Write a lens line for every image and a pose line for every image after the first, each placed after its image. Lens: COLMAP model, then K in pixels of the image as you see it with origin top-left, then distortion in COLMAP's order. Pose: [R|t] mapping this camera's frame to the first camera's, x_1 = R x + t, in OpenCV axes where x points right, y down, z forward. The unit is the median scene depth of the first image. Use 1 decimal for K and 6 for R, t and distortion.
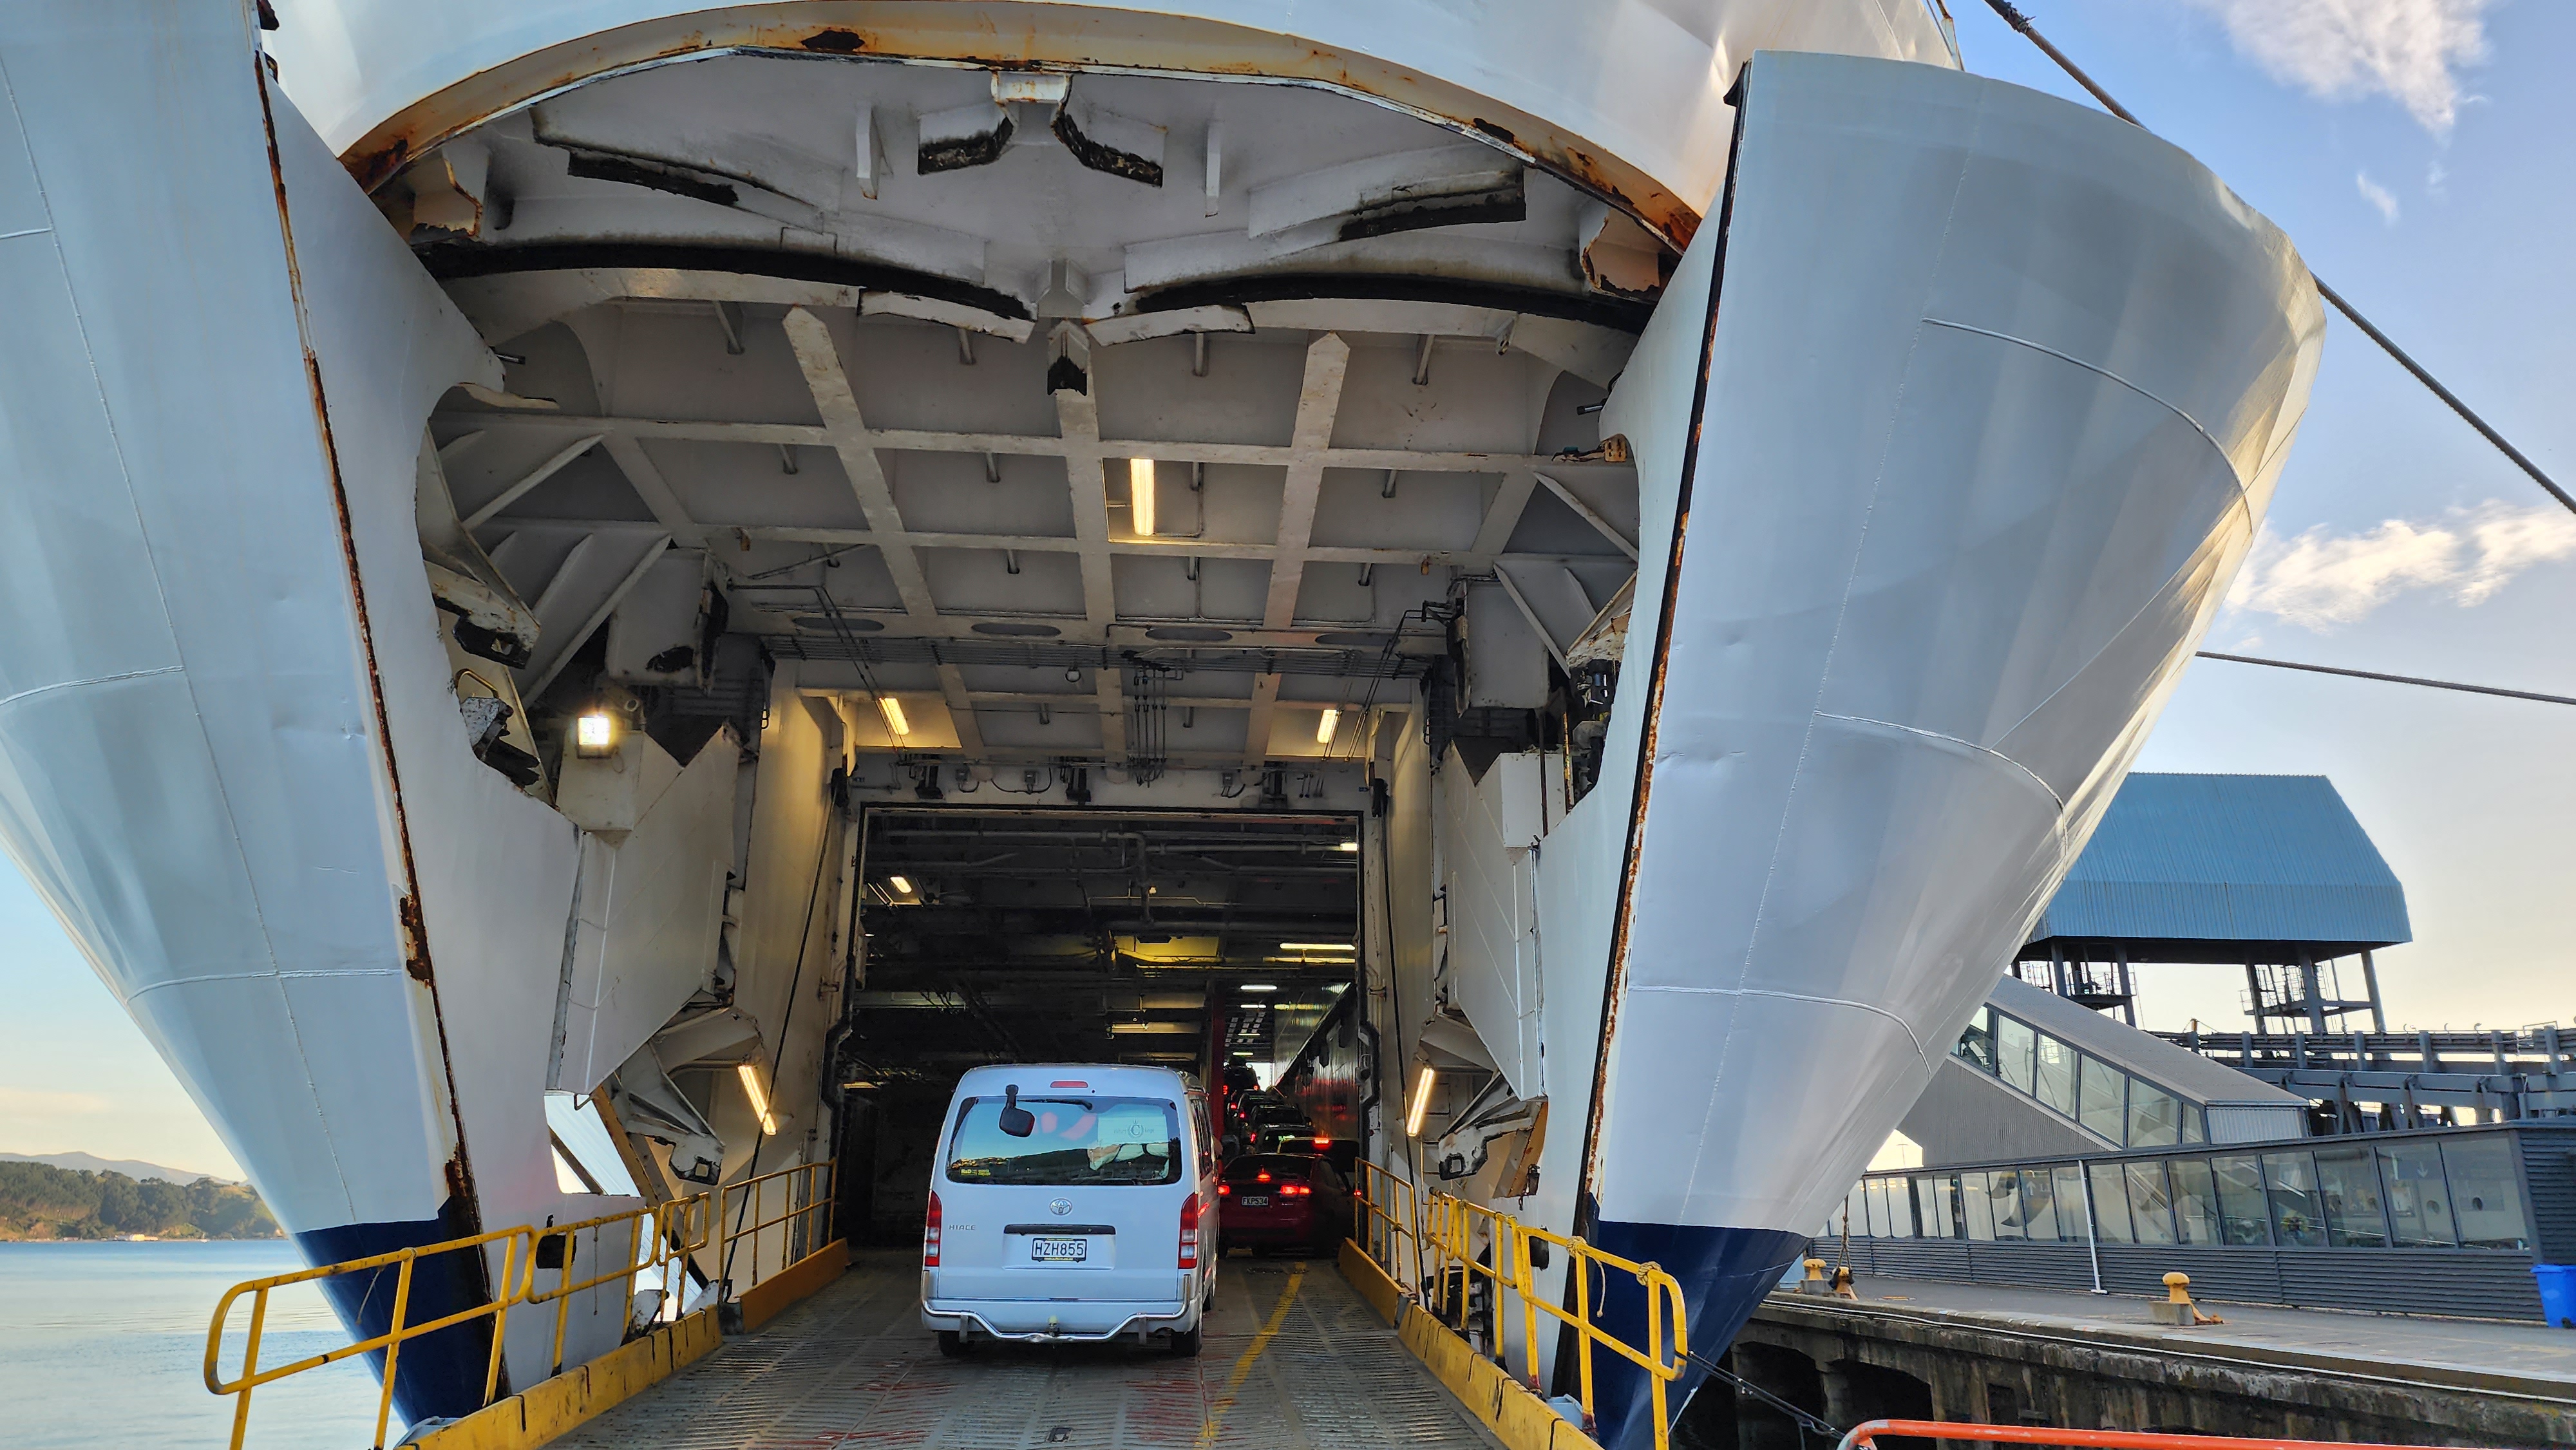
lens RADIAL K [[1818.2, 0, 1314.8], [0, 1818.2, 693.1], [0, 0, 1]] dist [0.081923, -0.068738]
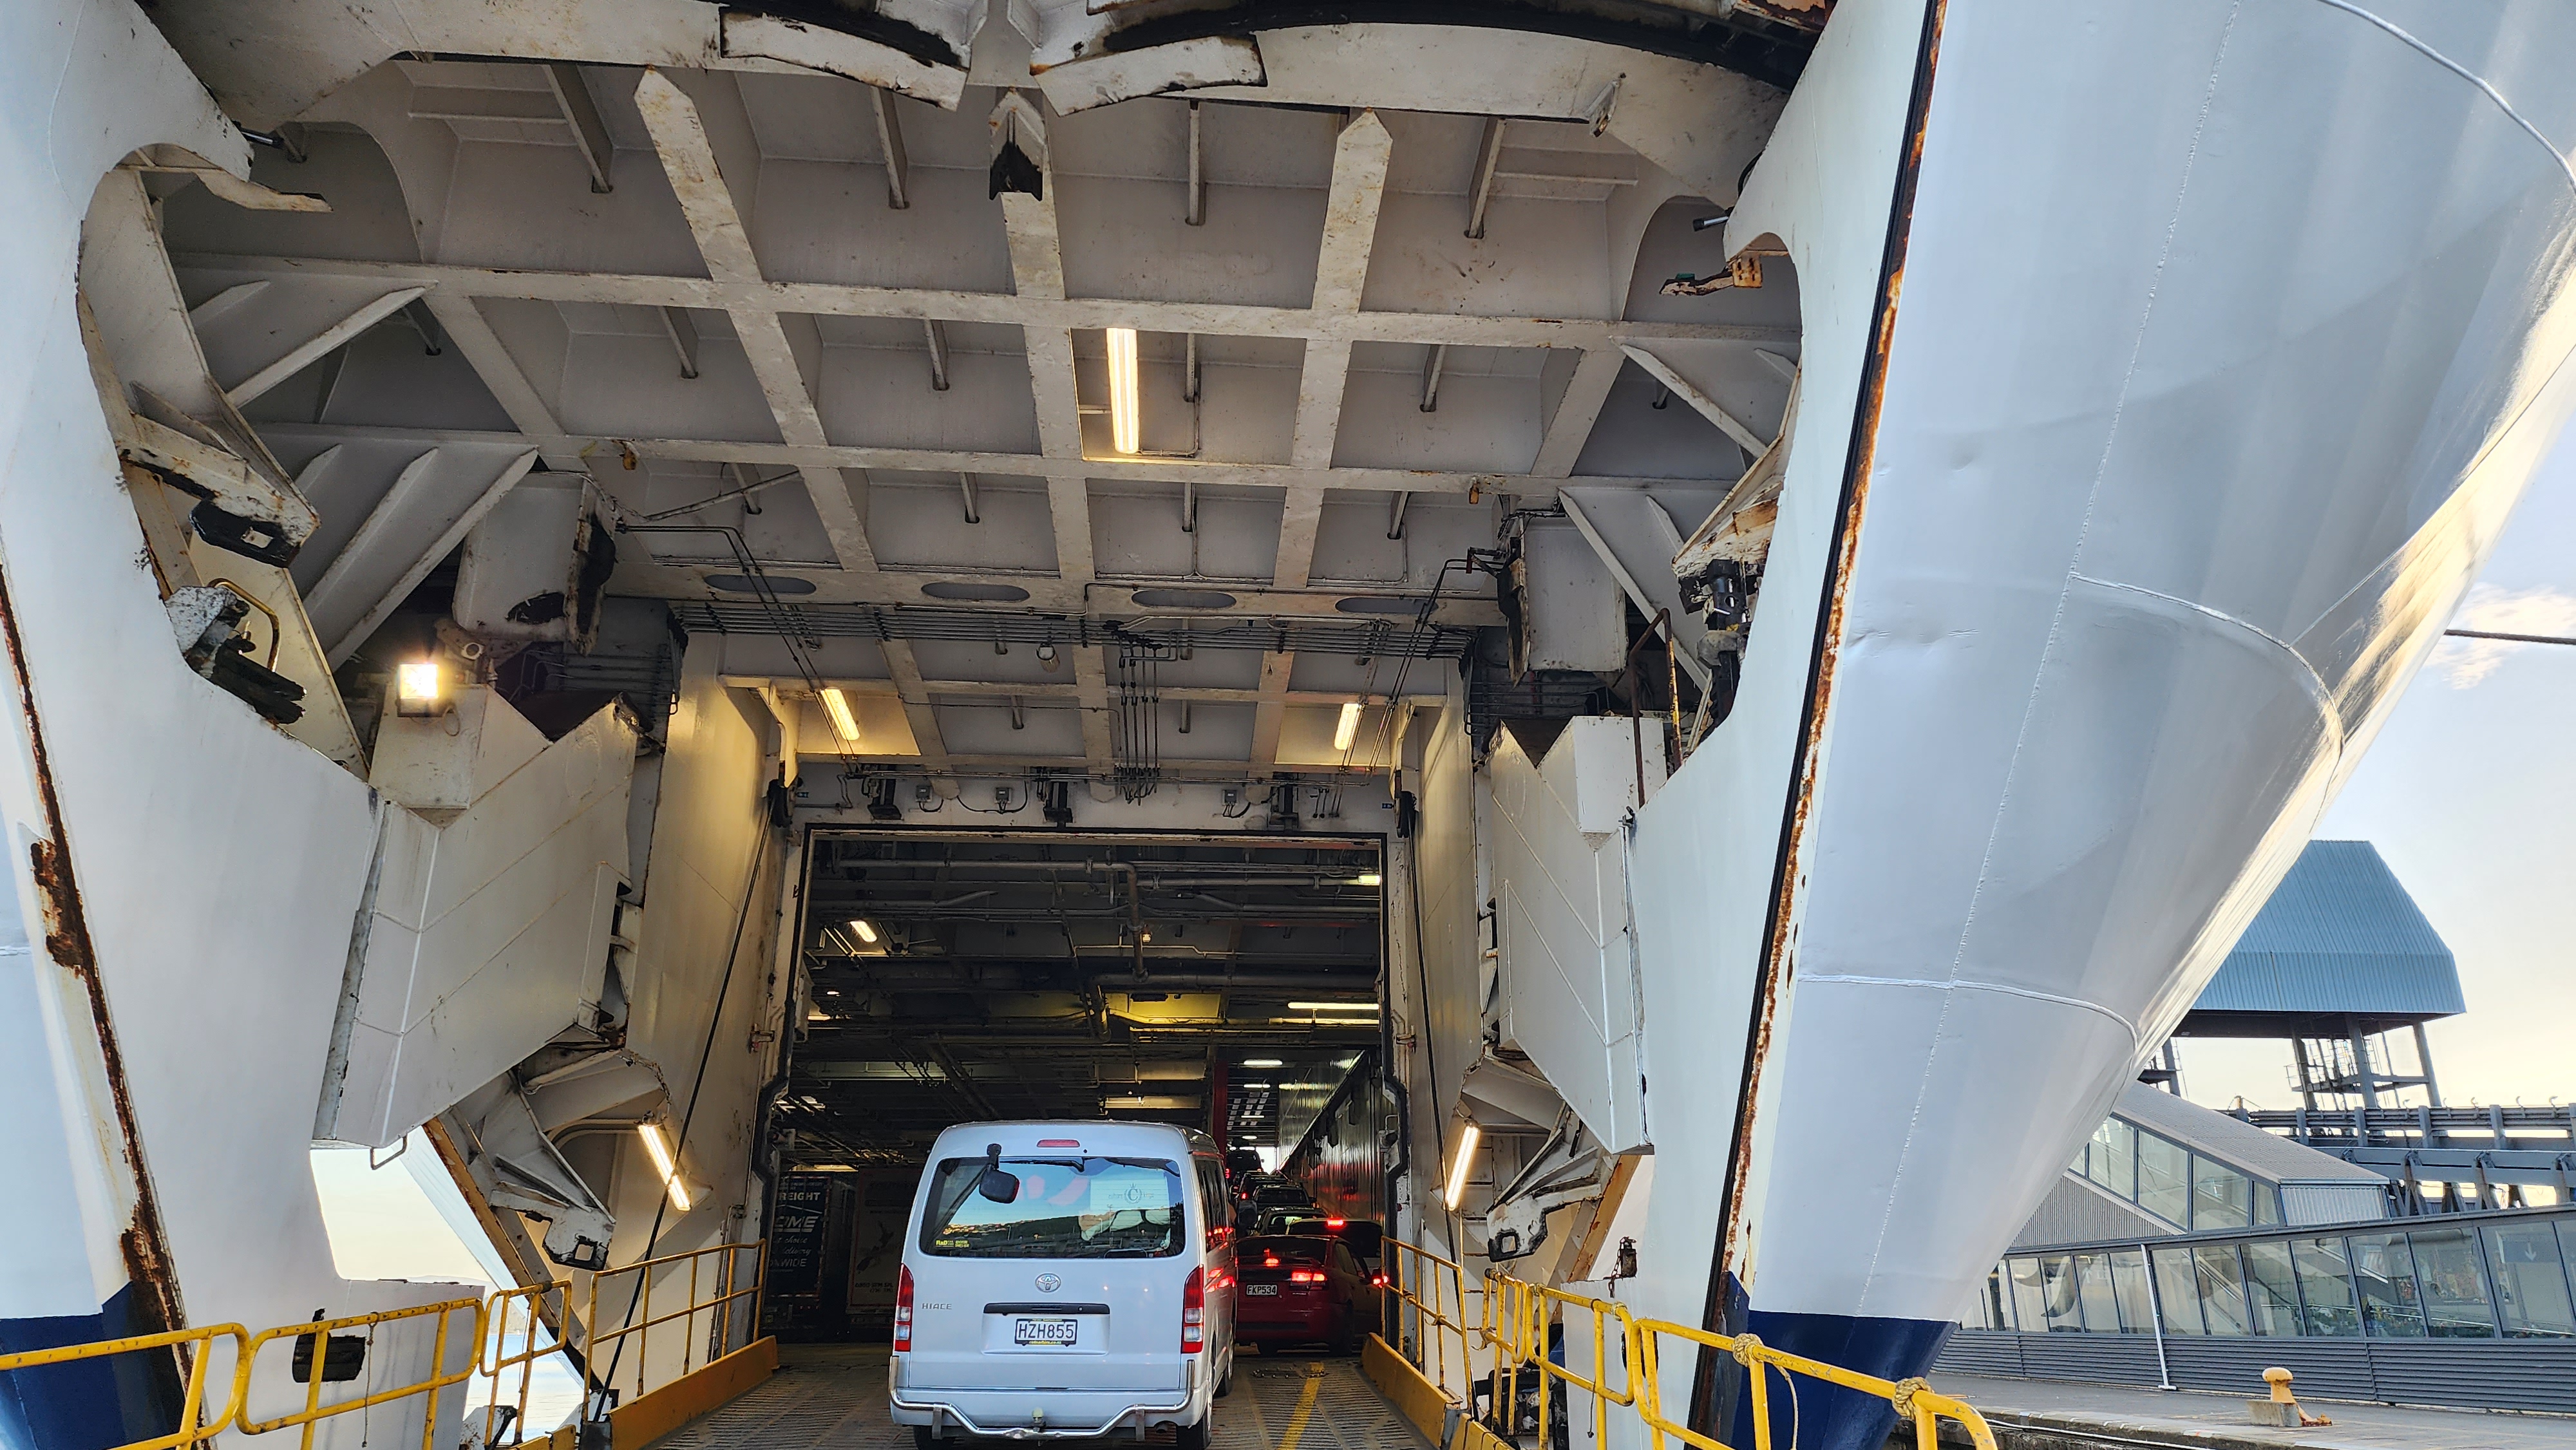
lens RADIAL K [[1809.7, 0, 1318.5], [0, 1809.7, 698.3], [0, 0, 1]] dist [0.080787, -0.075477]
pose [[0.999995, -0.002865, 0.001208, -0.007700], [0.002915, 0.999025, -0.044051, 0.044874], [-0.001081, 0.044054, 0.999029, 0.155723]]
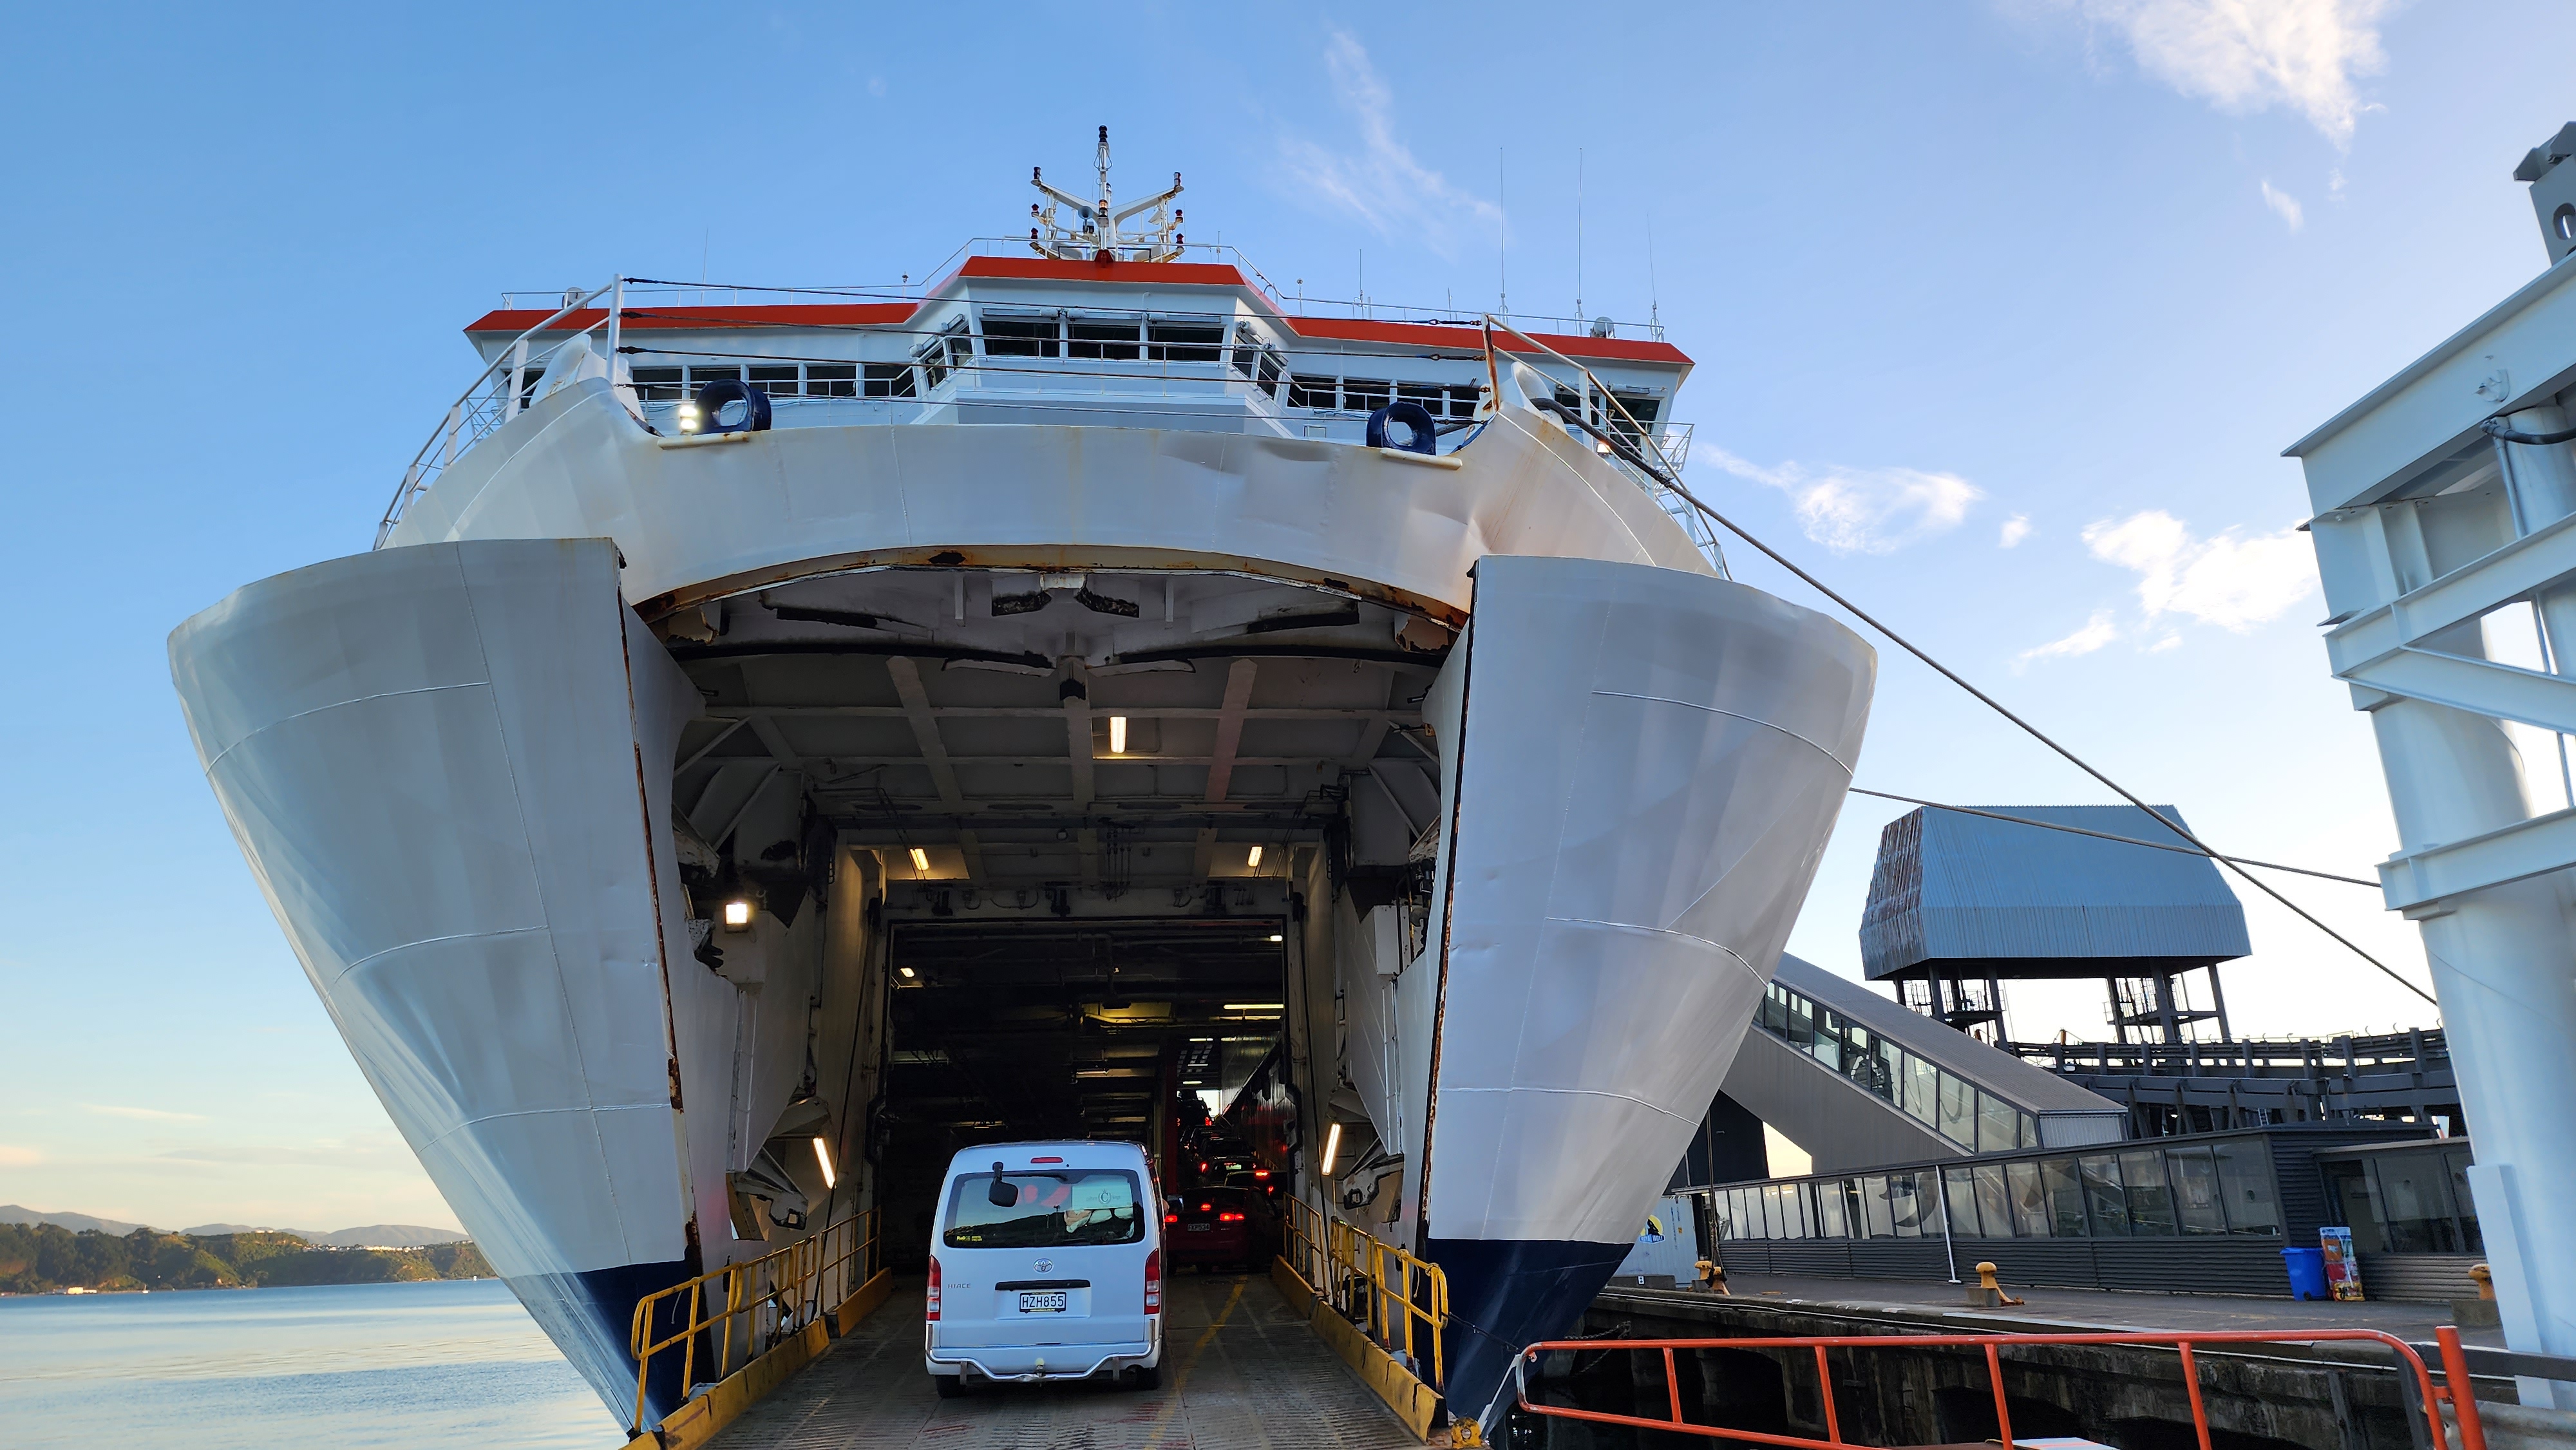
lens RADIAL K [[1807.9, 0, 1305.8], [0, 1807.9, 682.4], [0, 0, 1]] dist [0.087274, -0.081887]
pose [[0.999389, -0.021175, 0.027808, 0.010307], [0.021596, 0.999655, -0.014938, -0.091064], [-0.027482, 0.015529, 0.999502, -0.306866]]
